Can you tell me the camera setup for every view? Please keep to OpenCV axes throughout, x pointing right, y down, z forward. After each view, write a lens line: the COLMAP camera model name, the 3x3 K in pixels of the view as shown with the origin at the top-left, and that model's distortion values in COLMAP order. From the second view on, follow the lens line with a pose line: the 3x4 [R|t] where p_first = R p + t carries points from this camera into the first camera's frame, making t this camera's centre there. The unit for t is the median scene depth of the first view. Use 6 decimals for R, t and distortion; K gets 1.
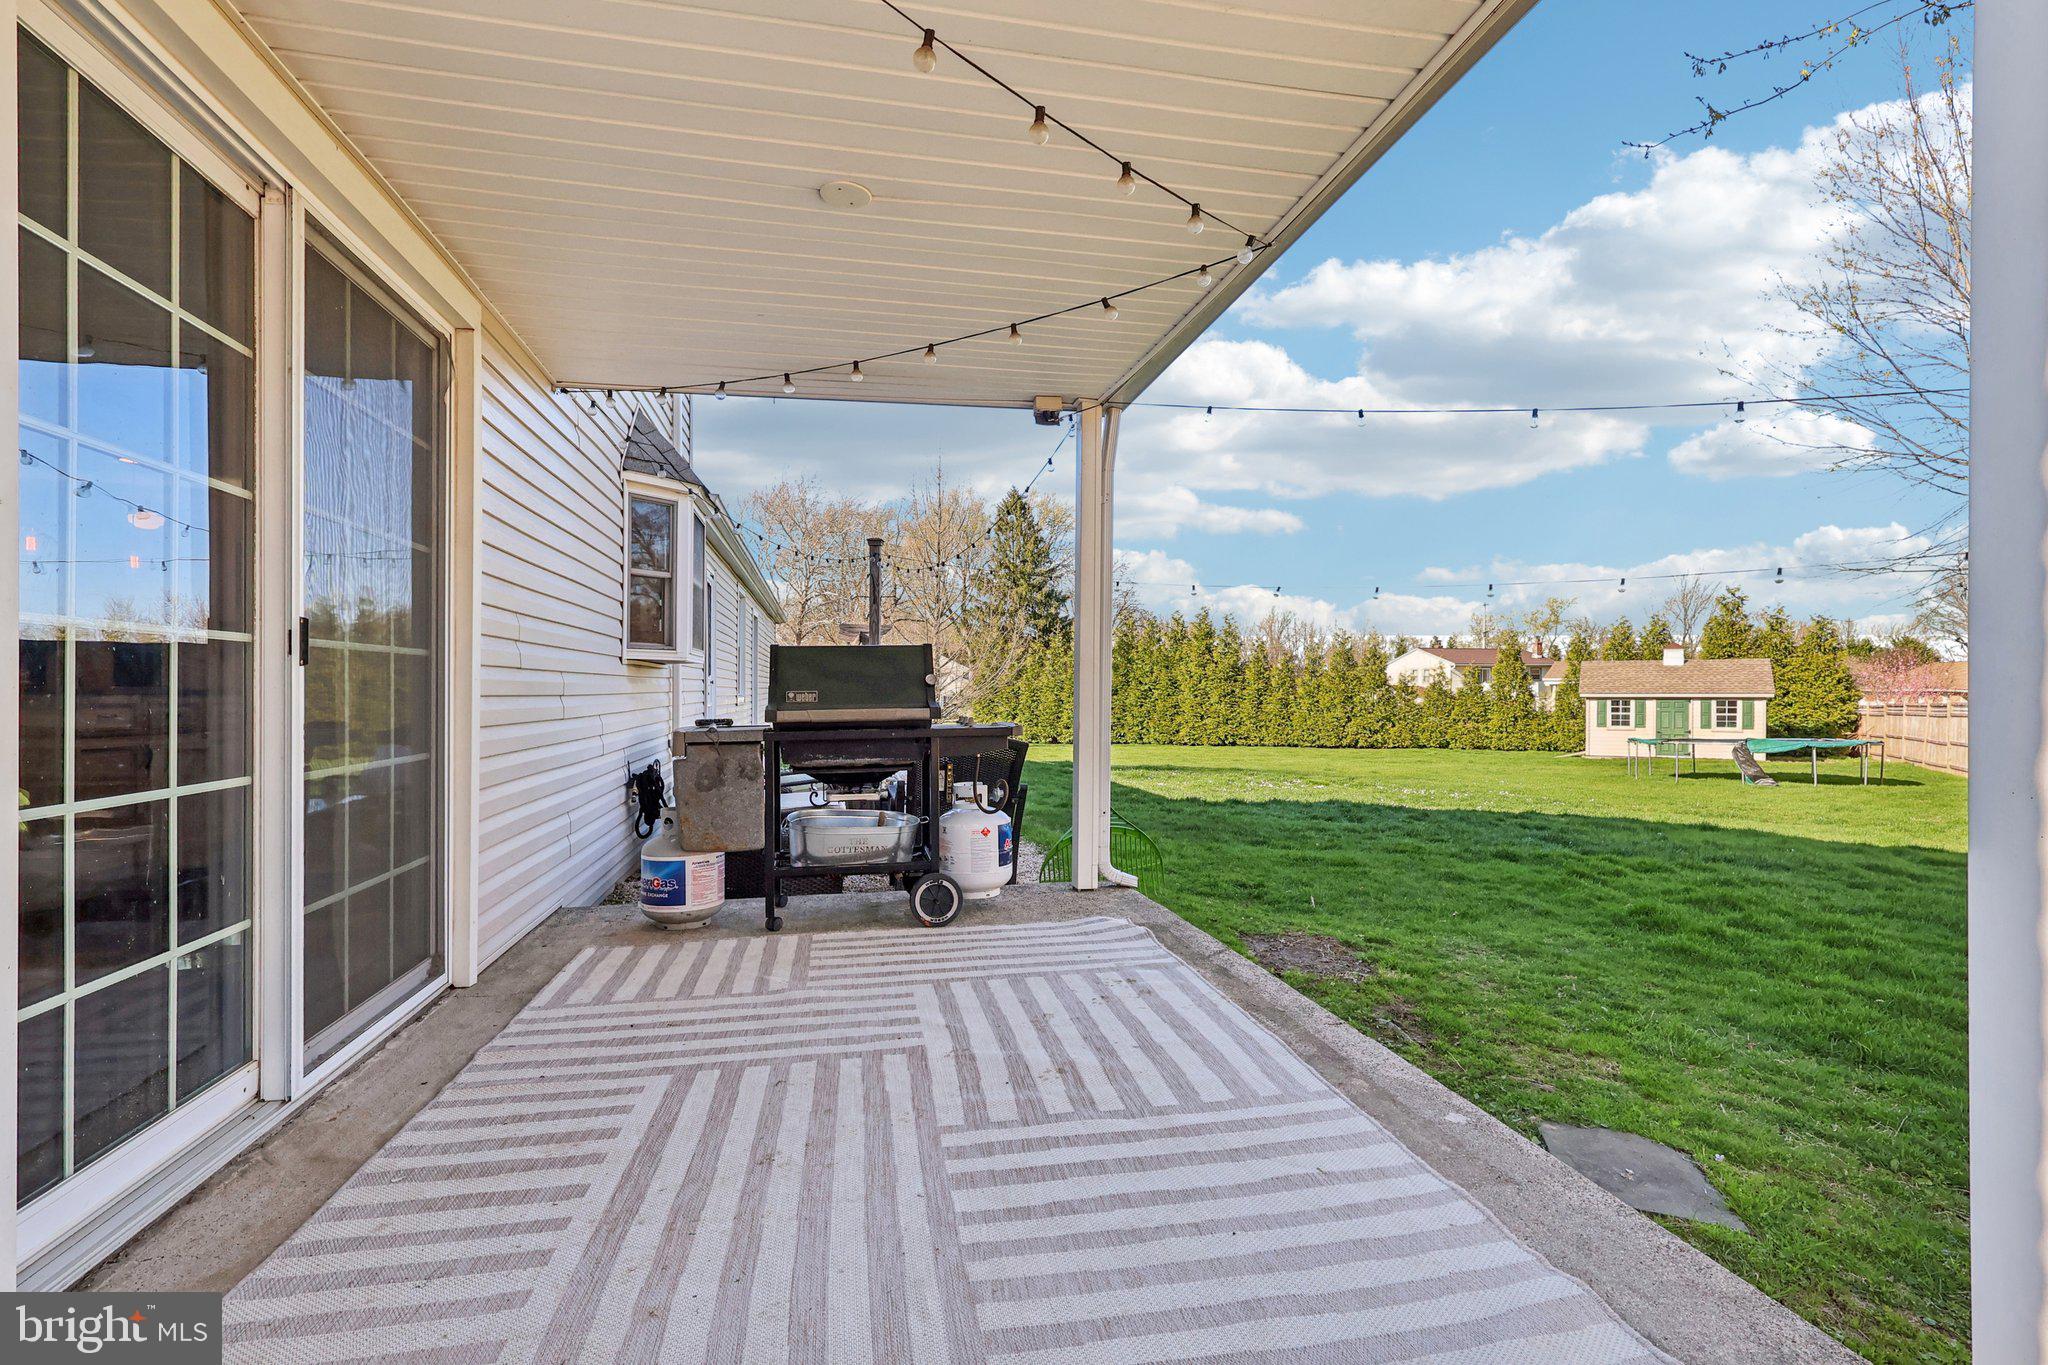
lens RADIAL K [[1014.6, 0, 1031.4], [0, 1014.6, 688.4], [0, 0, 1]] dist [-0.004050, 0.001237]
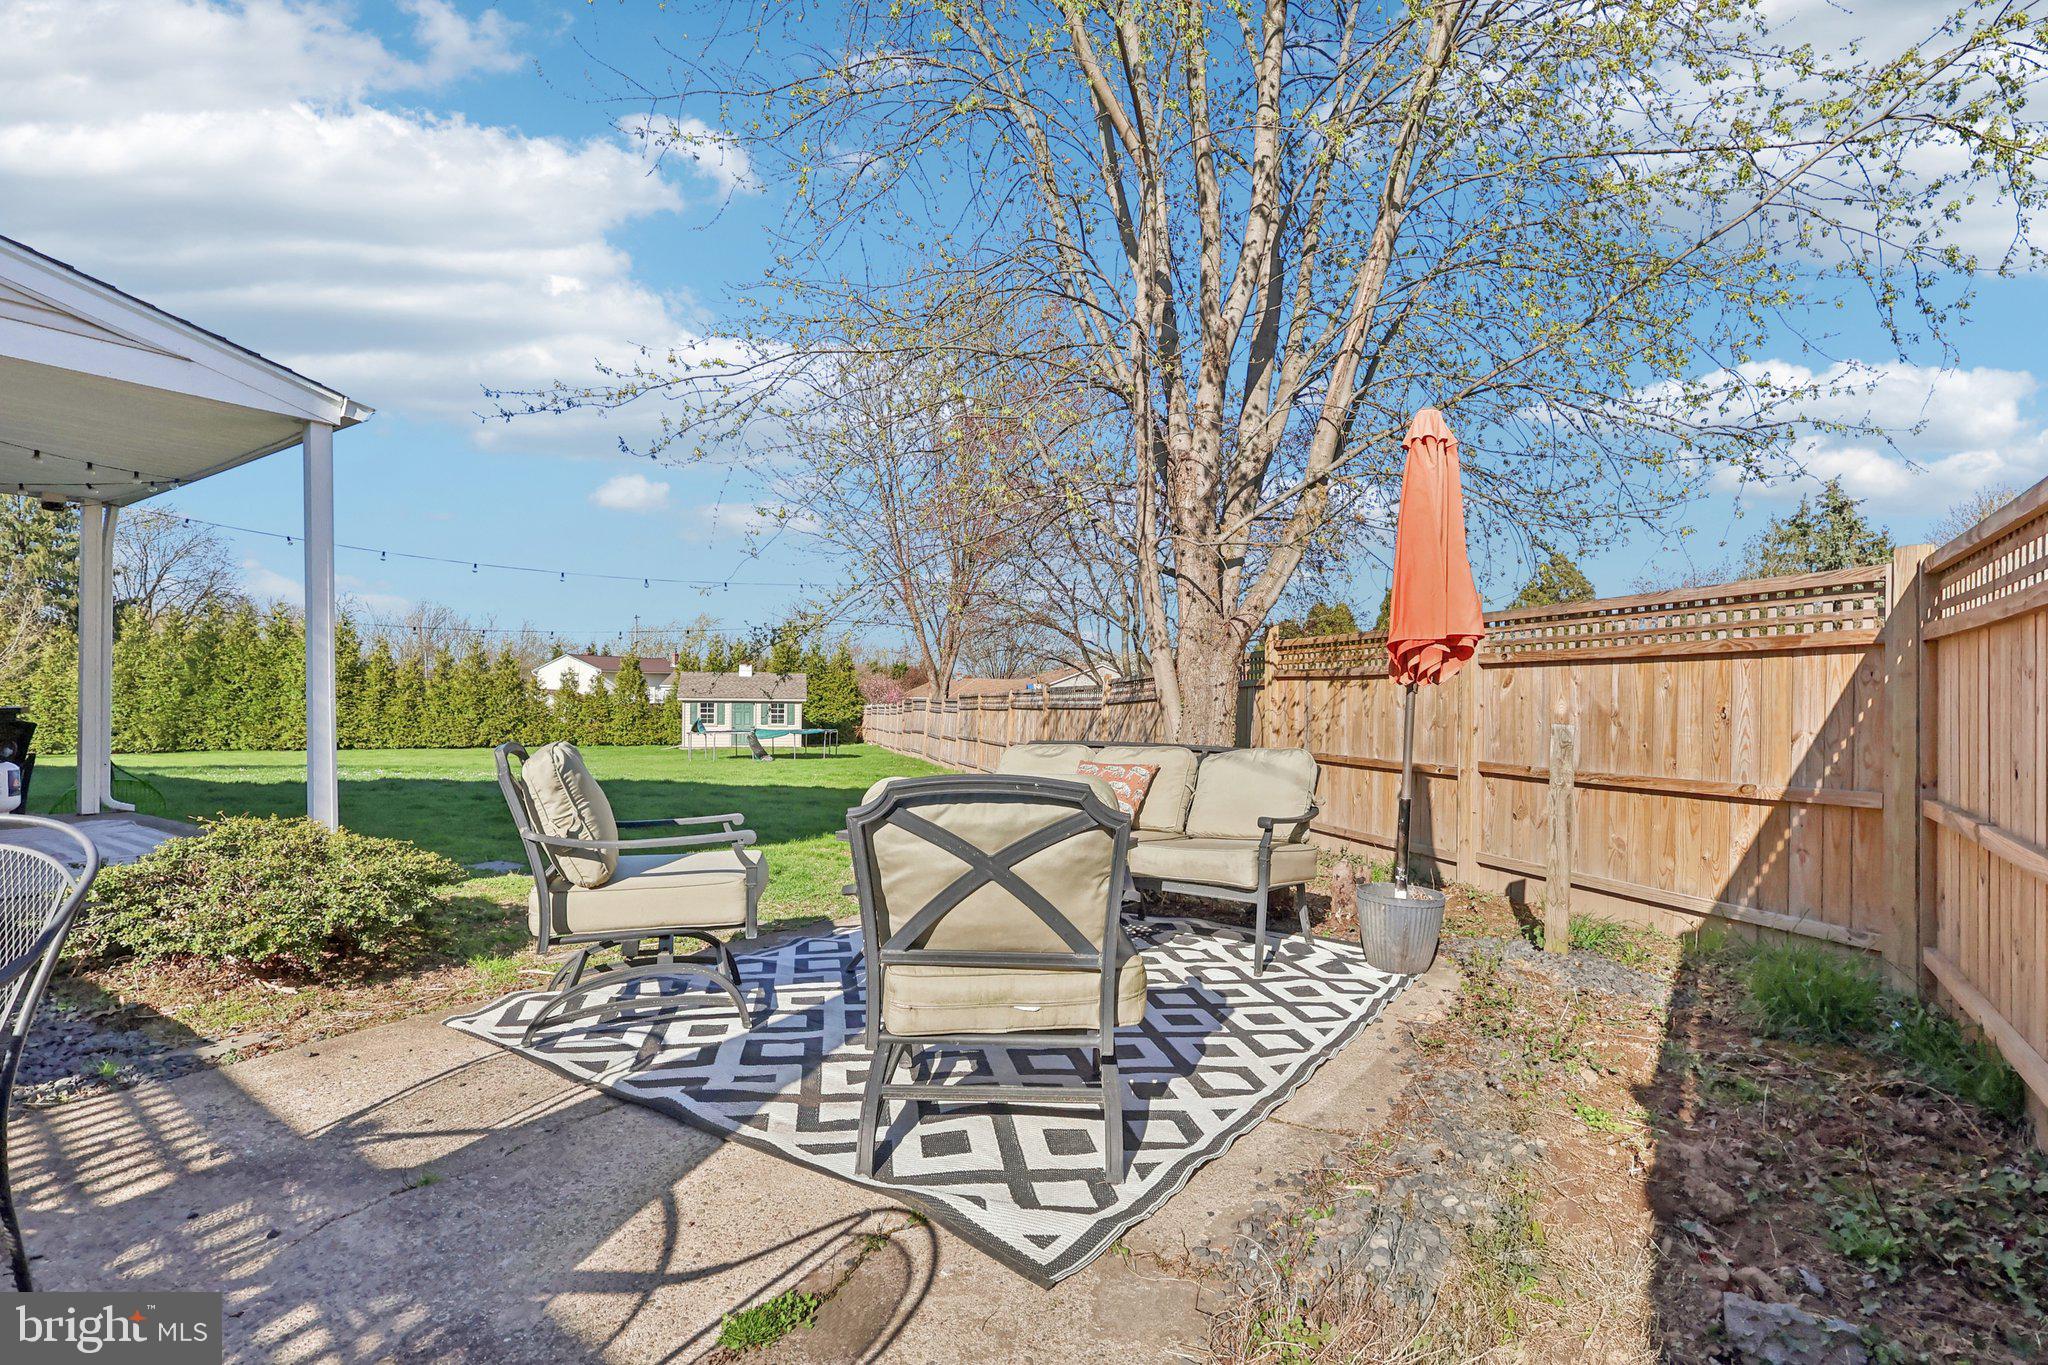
lens RADIAL K [[964.0, 0, 1034.3], [0, 964.0, 695.3], [0, 0, 1]] dist [-0.011111, 0.003800]
pose [[0.698645, 0.010552, 0.715391, 0.001534], [-0.012264, 0.999921, -0.002773, 0.000221], [-0.715363, -0.006836, 0.698719, -0.106659]]
